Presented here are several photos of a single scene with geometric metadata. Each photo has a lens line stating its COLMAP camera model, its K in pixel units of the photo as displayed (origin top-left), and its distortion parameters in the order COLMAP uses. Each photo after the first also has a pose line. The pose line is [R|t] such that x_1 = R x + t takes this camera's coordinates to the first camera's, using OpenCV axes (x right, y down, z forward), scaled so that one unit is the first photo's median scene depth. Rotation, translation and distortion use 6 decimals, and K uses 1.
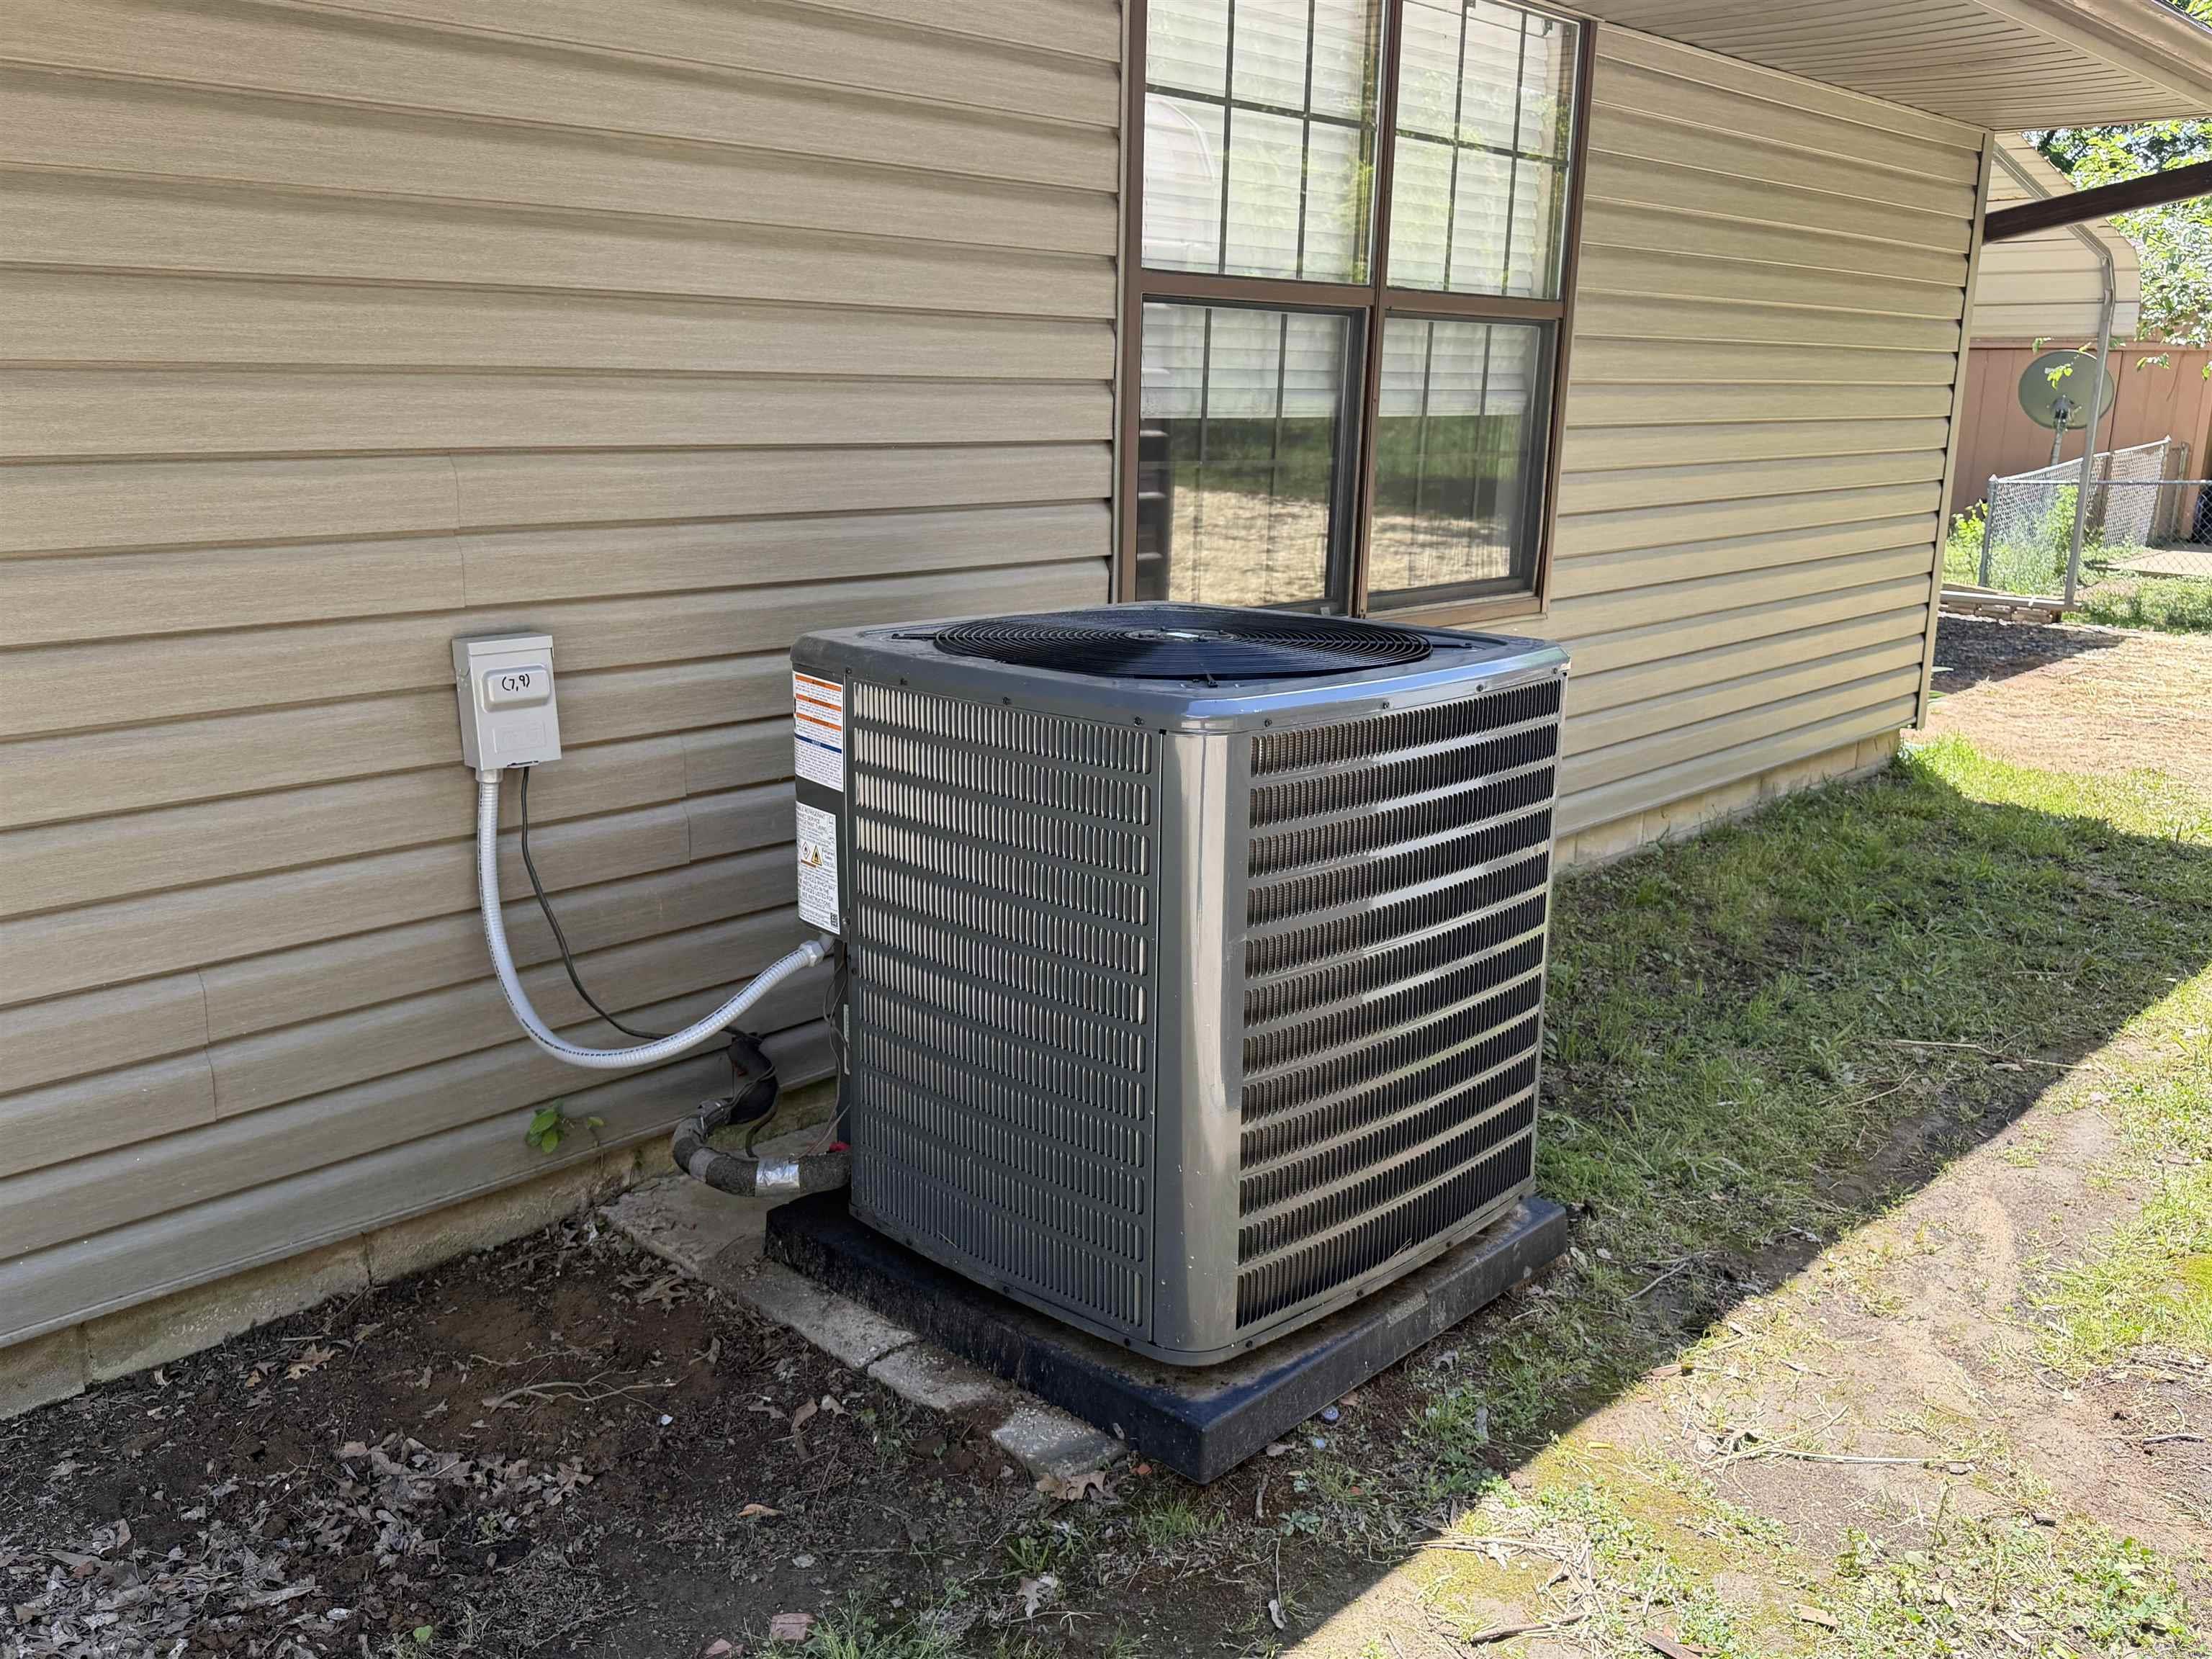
lens RADIAL K [[1847.7, 0, 1100.1], [0, 1847.7, 838.3], [0, 0, 1]] dist [0.061619, -0.078045]
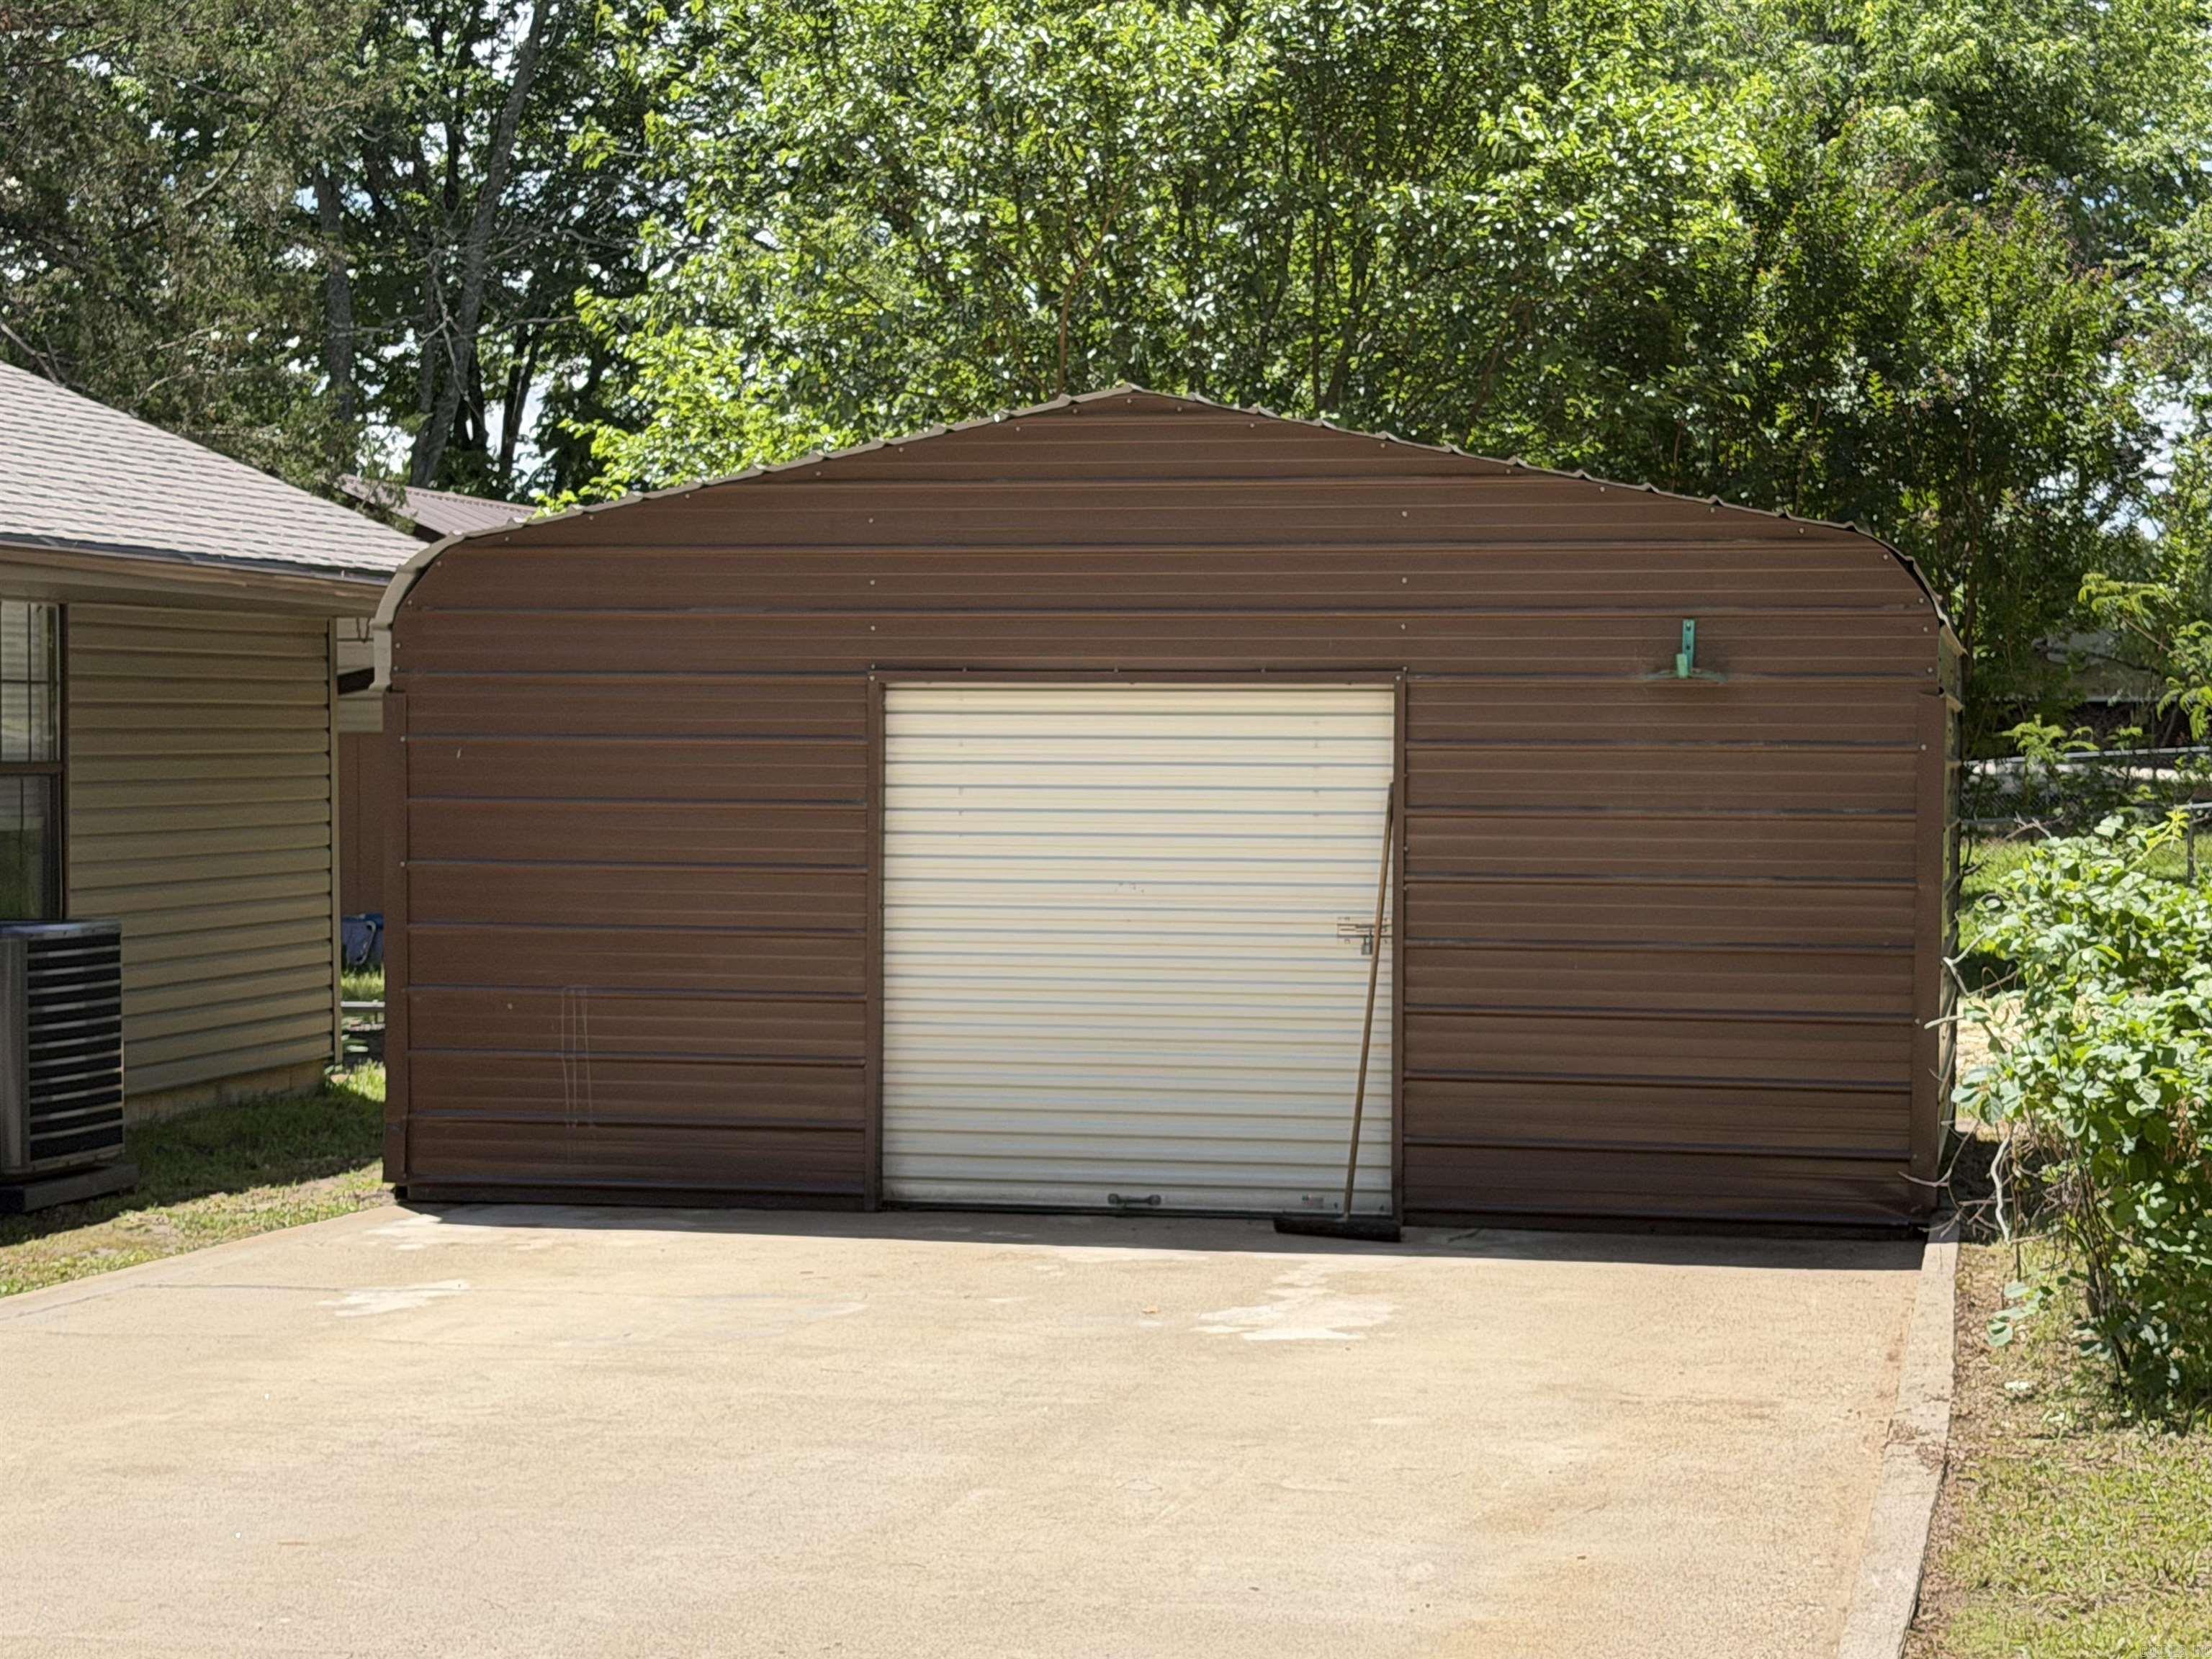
lens RADIAL K [[4169.5, 0, 1106.0], [0, 4169.5, 829.5], [0, 0, 1]] dist [0.223372, 0.062300]
pose [[0.856312, -0.026951, 0.515756, -0.962095], [0.137131, 0.974656, -0.176748, 0.601755], [-0.497921, 0.222078, 0.838305, -2.786832]]
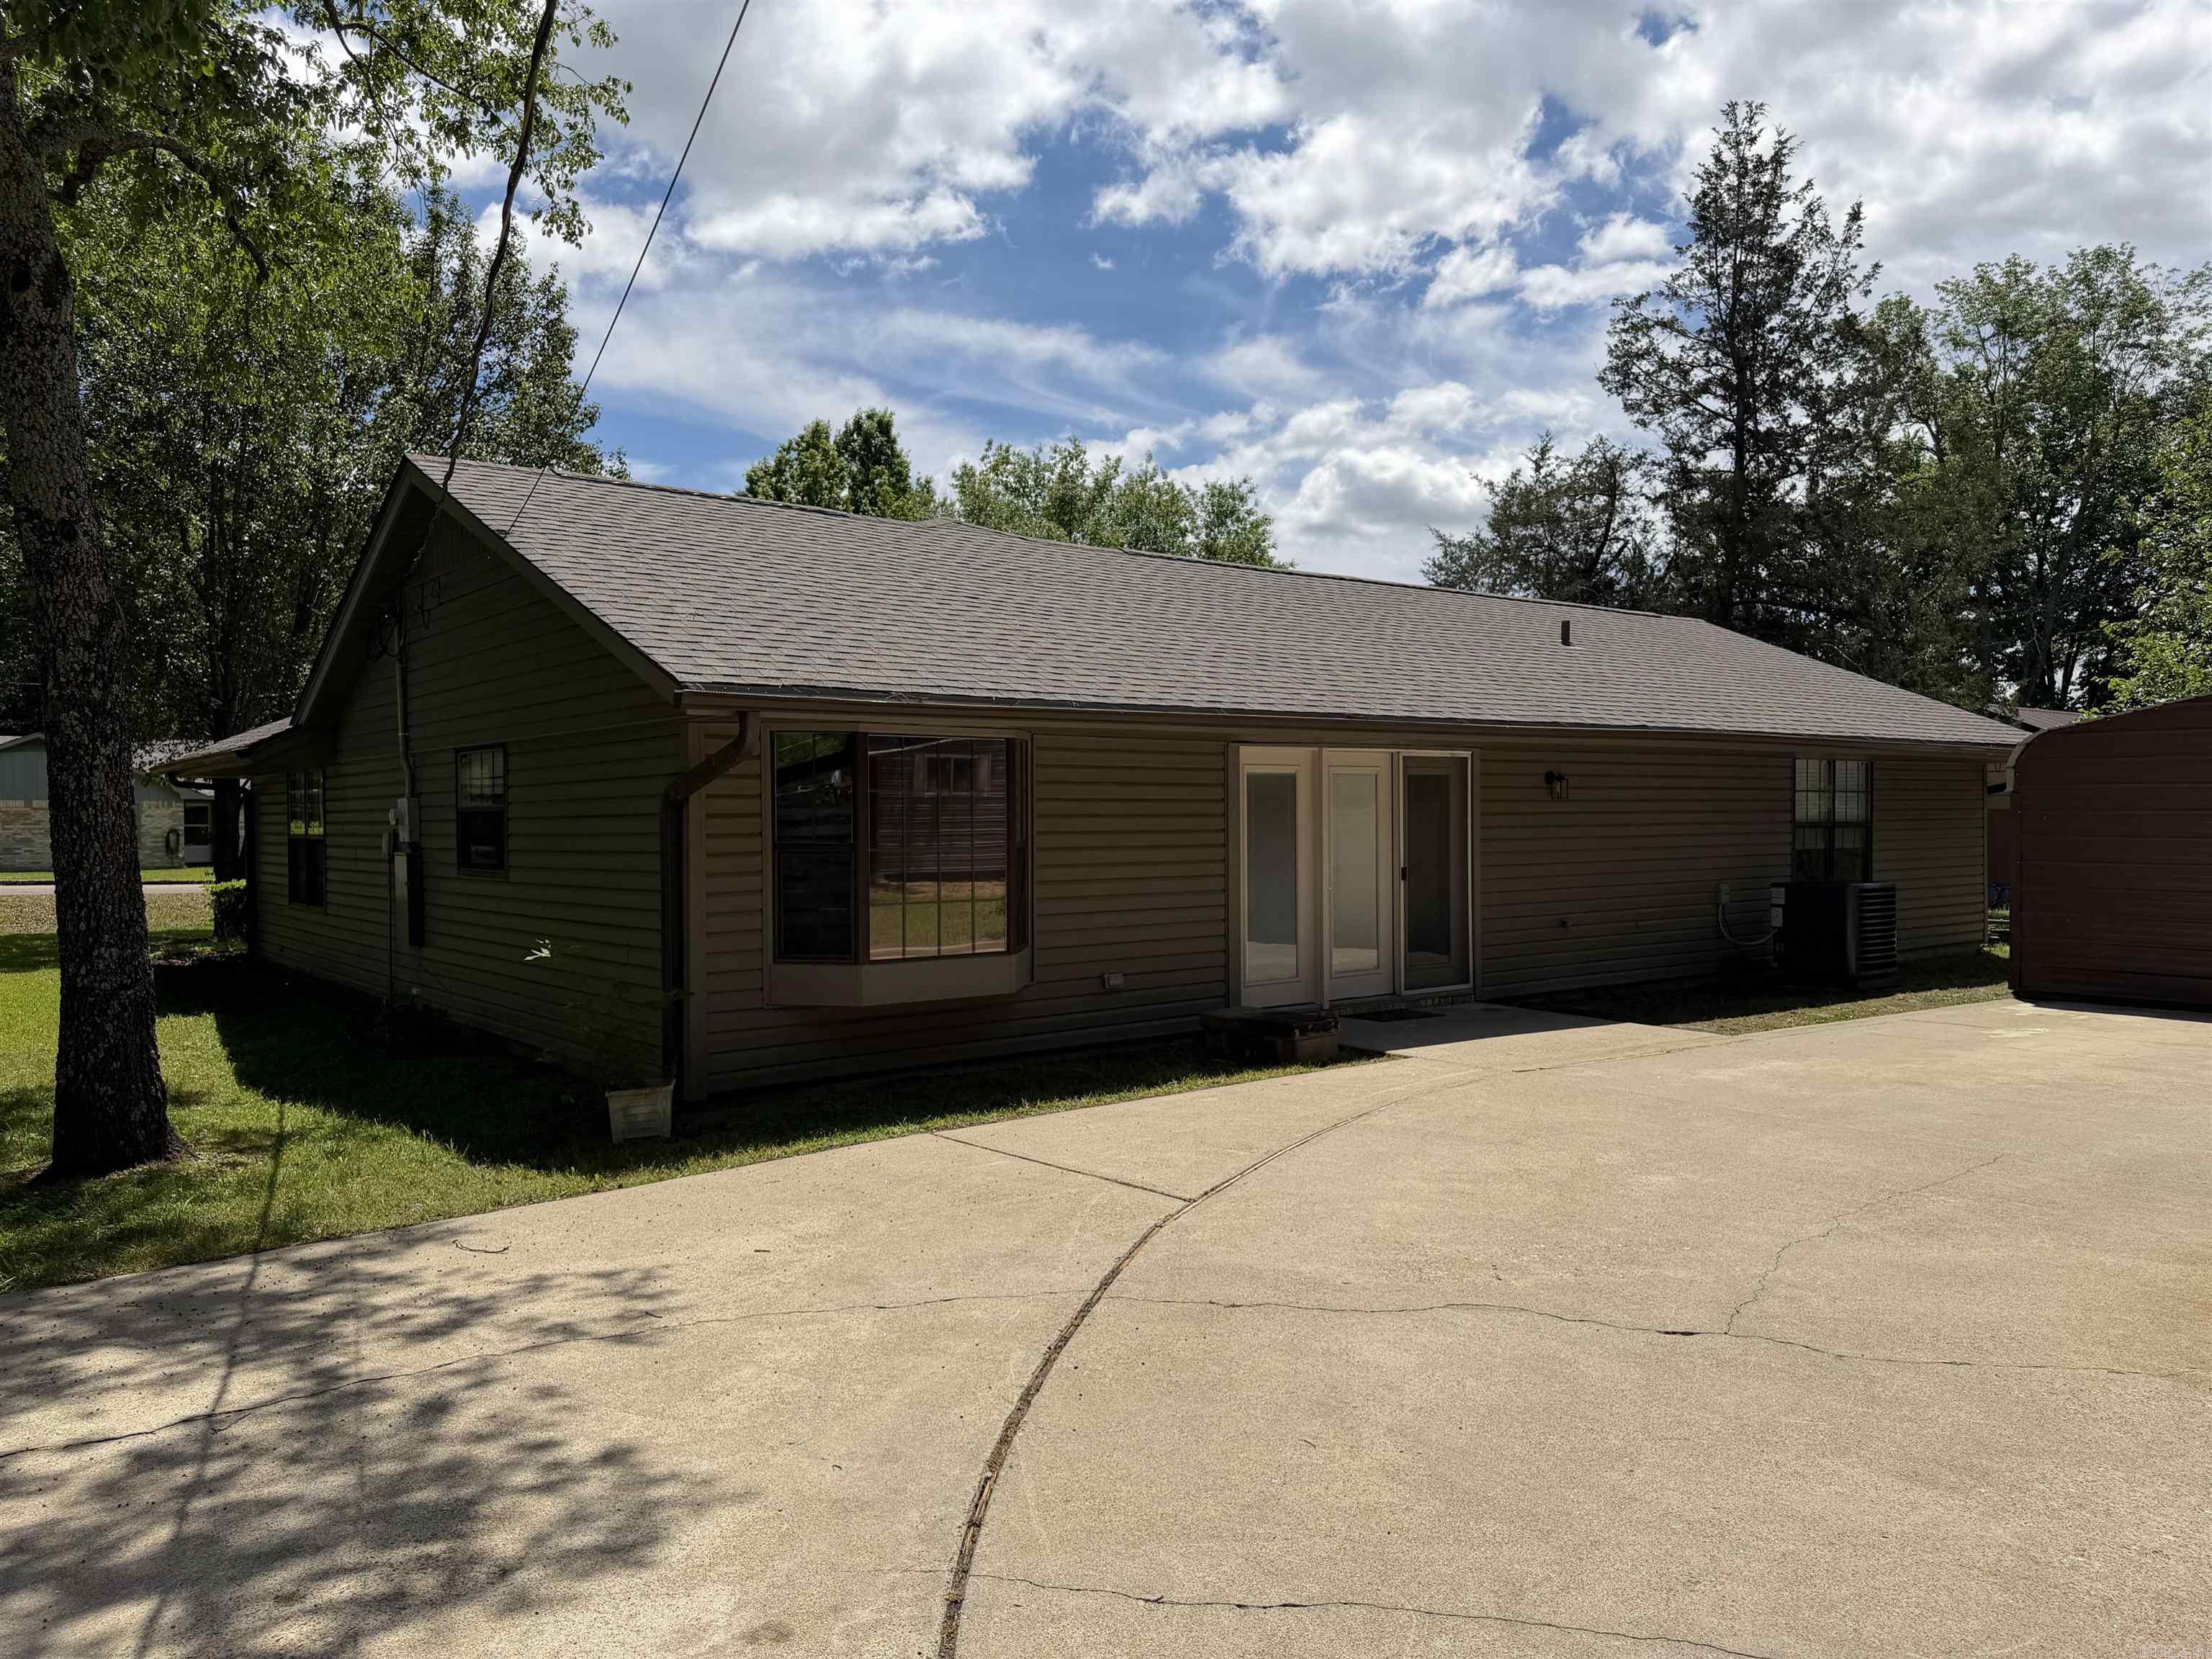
lens RADIAL K [[1560.9, 0, 1110.2], [0, 1560.9, 842.2], [0, 0, 1]] dist [0.008244, -0.003985]
pose [[0.989153, -0.018293, -0.145747, -1.045824], [-0.015004, 0.974444, -0.224130, 0.644635], [0.146123, 0.223886, 0.963599, -2.960598]]
